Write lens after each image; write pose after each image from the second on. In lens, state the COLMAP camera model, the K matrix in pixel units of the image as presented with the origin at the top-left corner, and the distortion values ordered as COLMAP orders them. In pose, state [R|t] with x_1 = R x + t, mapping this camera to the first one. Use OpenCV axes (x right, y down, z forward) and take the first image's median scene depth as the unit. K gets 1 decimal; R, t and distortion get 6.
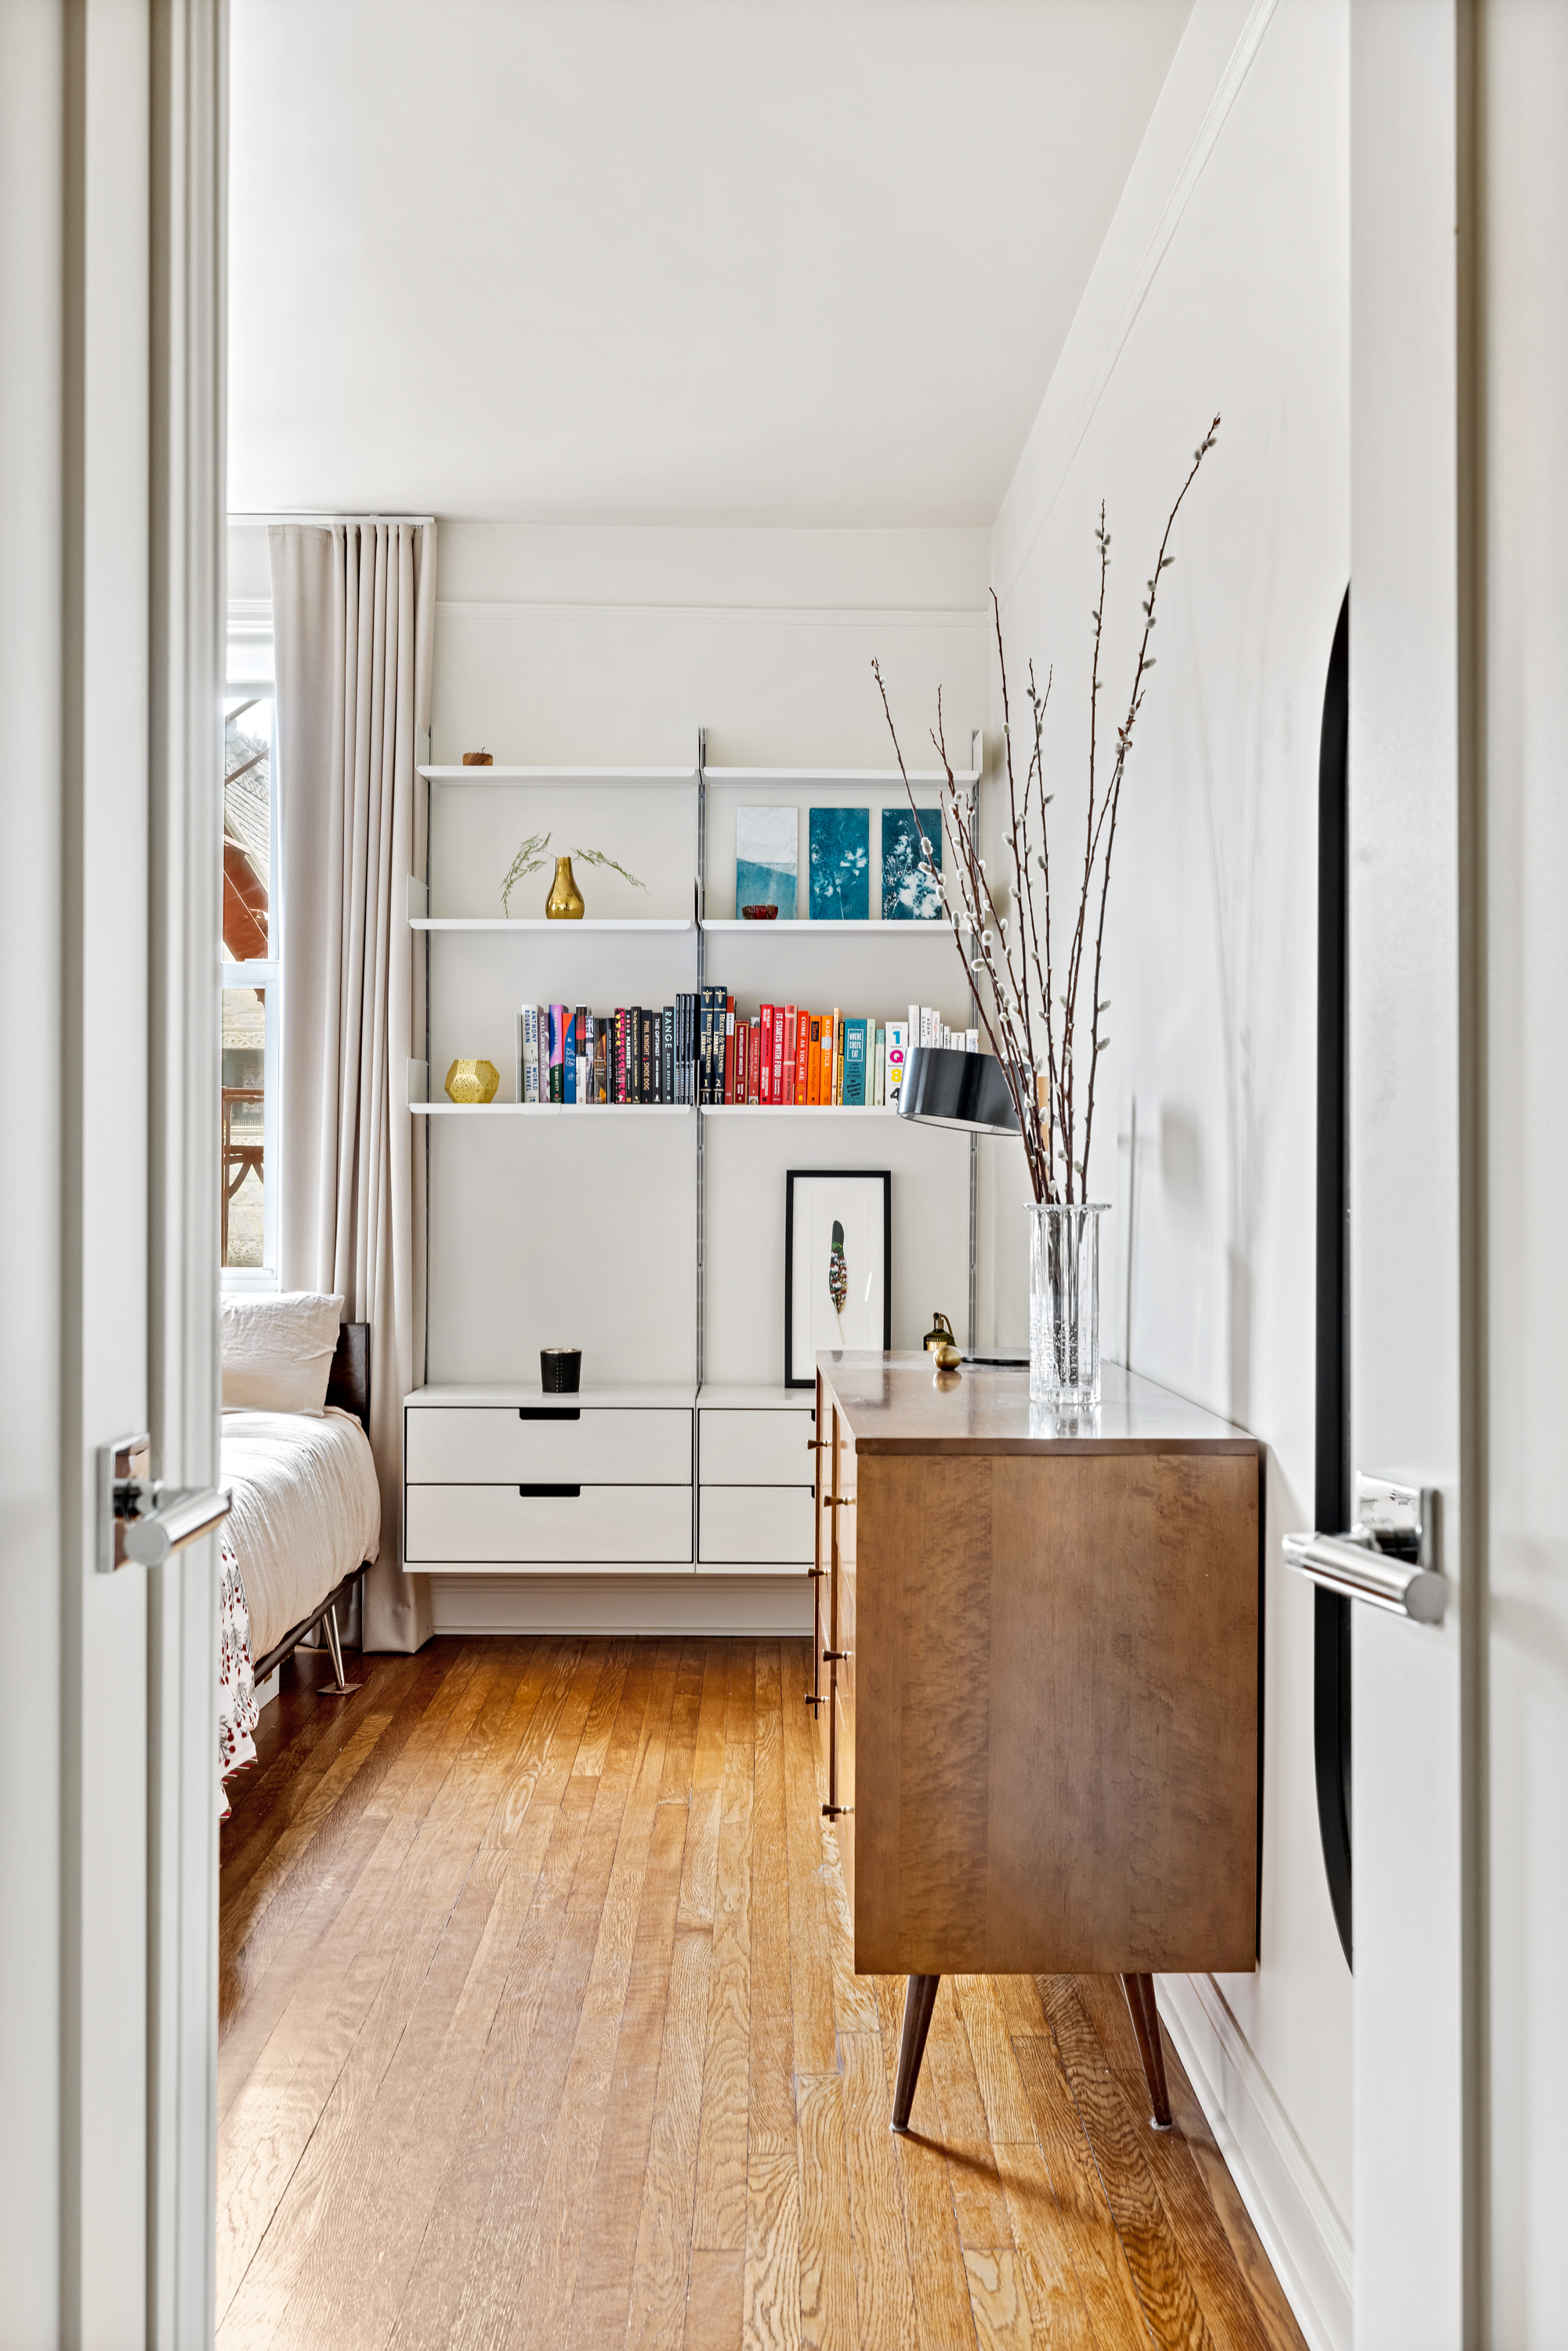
lens RADIAL K [[2302.9, 0, 784.0], [0, 2302.9, 1175.5], [0, 0, 1]] dist [0.040098, 0.016507]
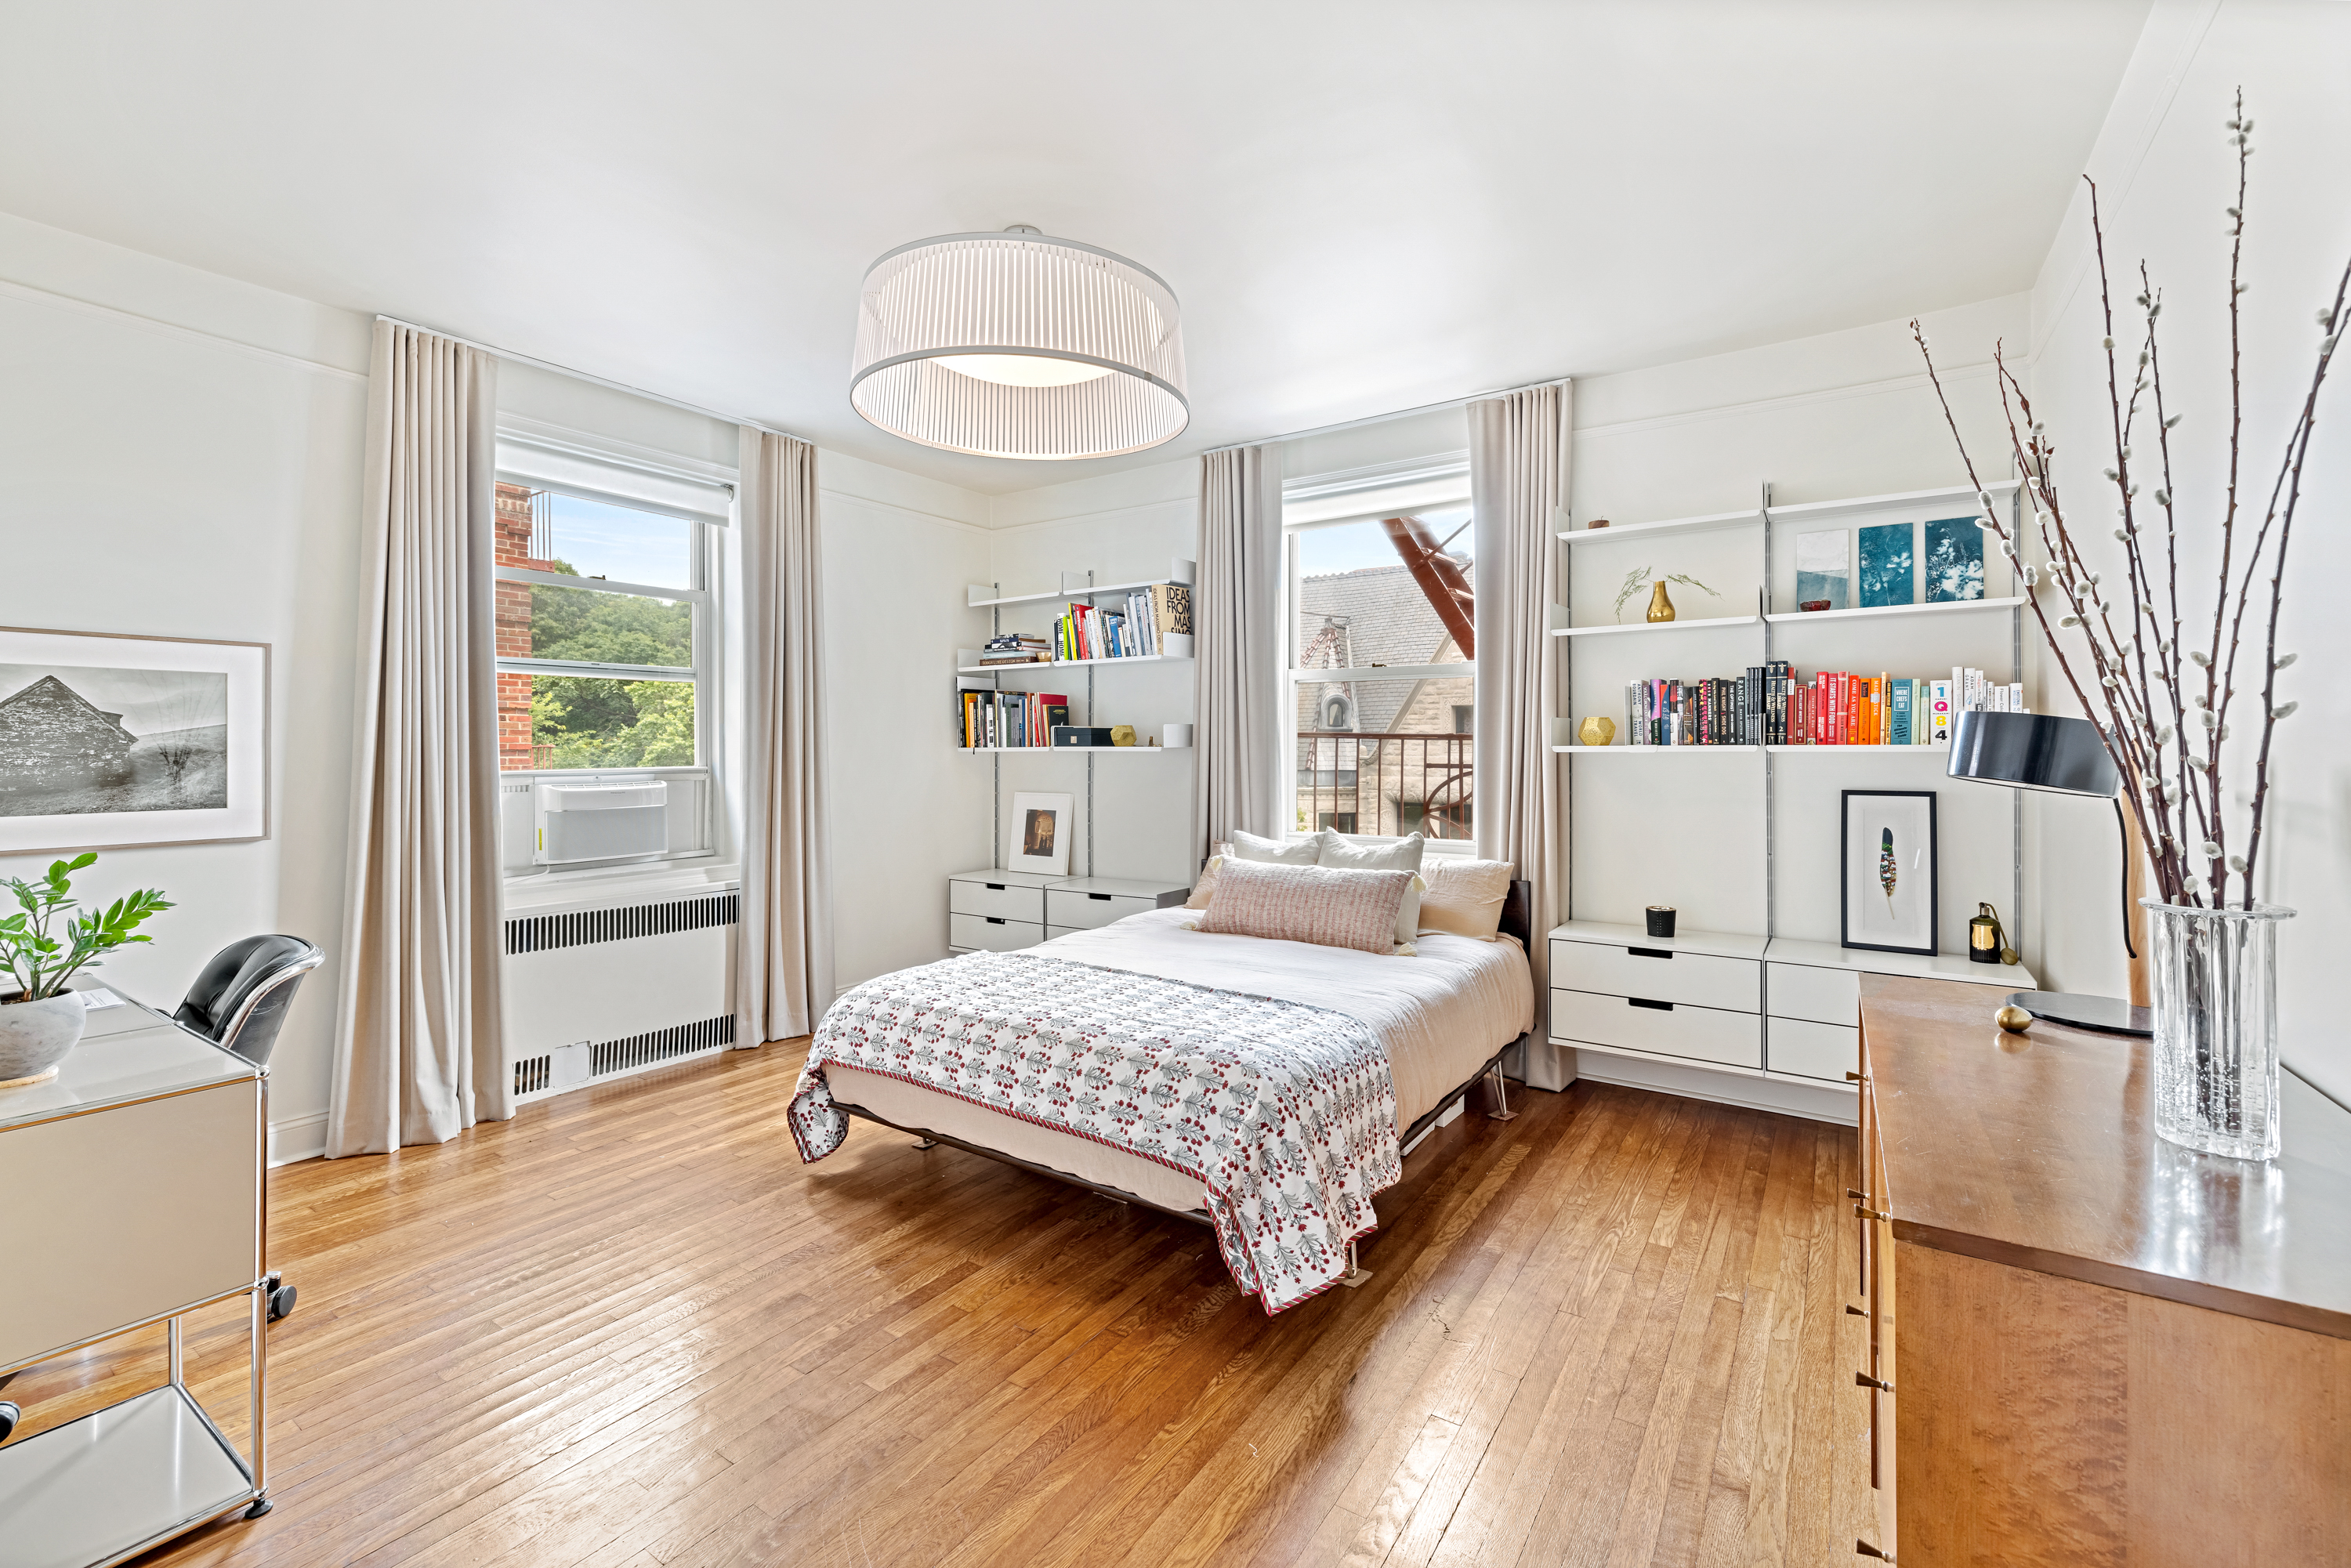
lens RADIAL K [[988.9, 0, 1172.6], [0, 988.9, 745.4], [0, 0, 1]] dist [0.002534, 0.000093]
pose [[0.820516, -0.008289, -0.571563, 0.012568], [0.001968, 0.999930, -0.011676, -0.024850], [0.571620, 0.008455, 0.820475, 0.300630]]
